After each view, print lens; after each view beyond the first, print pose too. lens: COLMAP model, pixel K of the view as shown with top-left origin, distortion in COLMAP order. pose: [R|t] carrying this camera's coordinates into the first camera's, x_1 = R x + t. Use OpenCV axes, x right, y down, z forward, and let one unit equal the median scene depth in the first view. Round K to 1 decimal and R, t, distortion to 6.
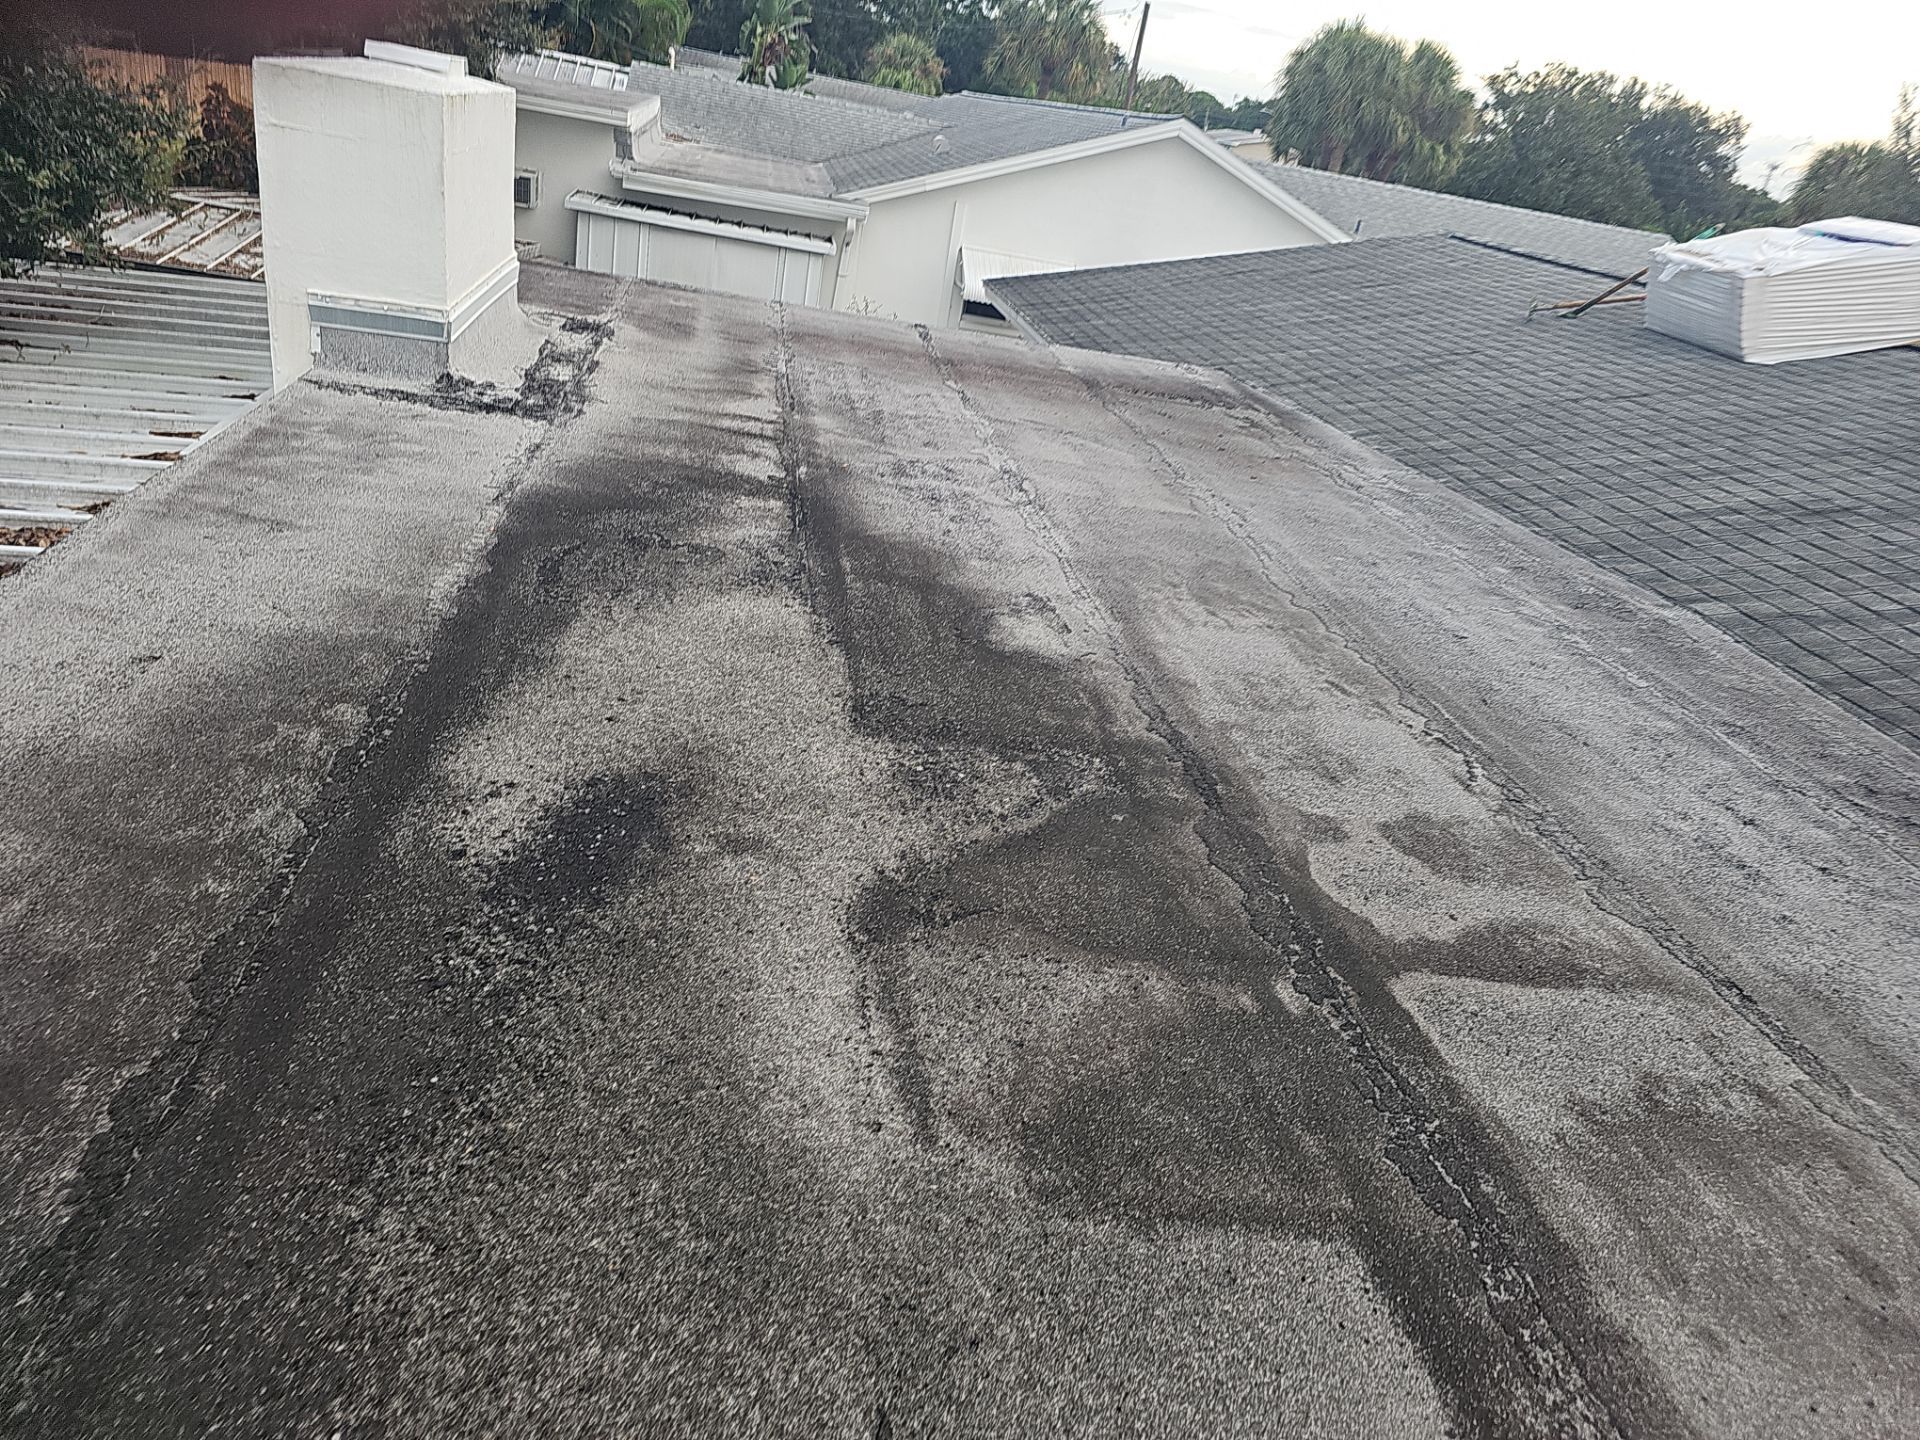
lens RADIAL K [[1260.0, 0, 960.0], [0, 1260.0, 720.0], [0, 0, 1]] dist [0.063395, -0.057400]
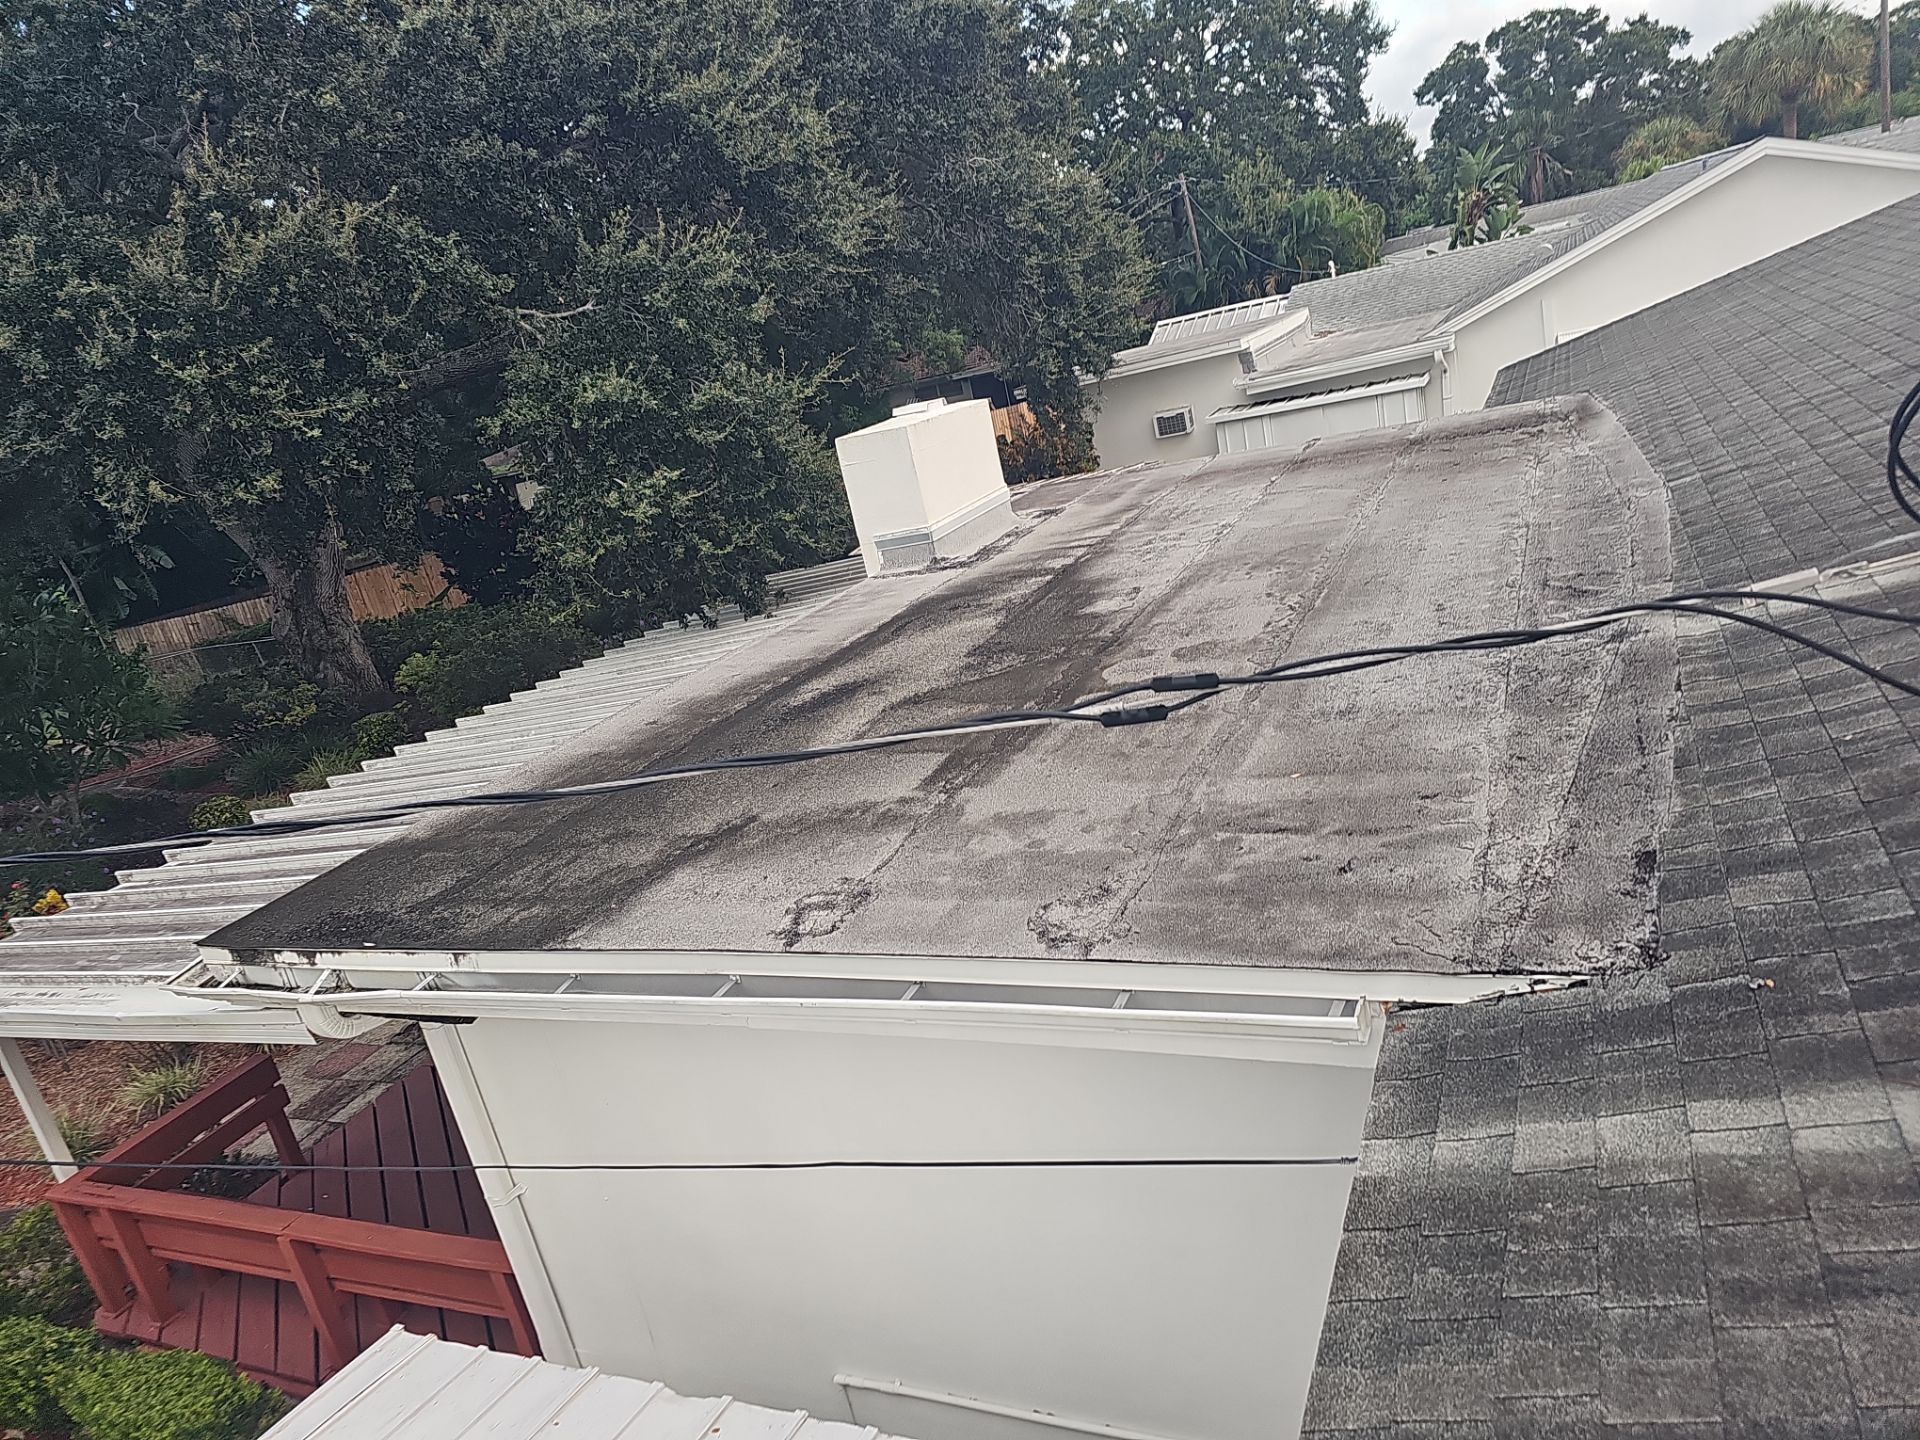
lens RADIAL K [[1260.0, 0, 960.0], [0, 1260.0, 720.0], [0, 0, 1]] dist [0.063395, -0.057400]
pose [[0.767461, -0.174750, -0.616819, 0.959615], [0.085626, 0.981453, -0.171515, 0.380464], [0.635352, 0.078816, 0.768190, -0.537644]]
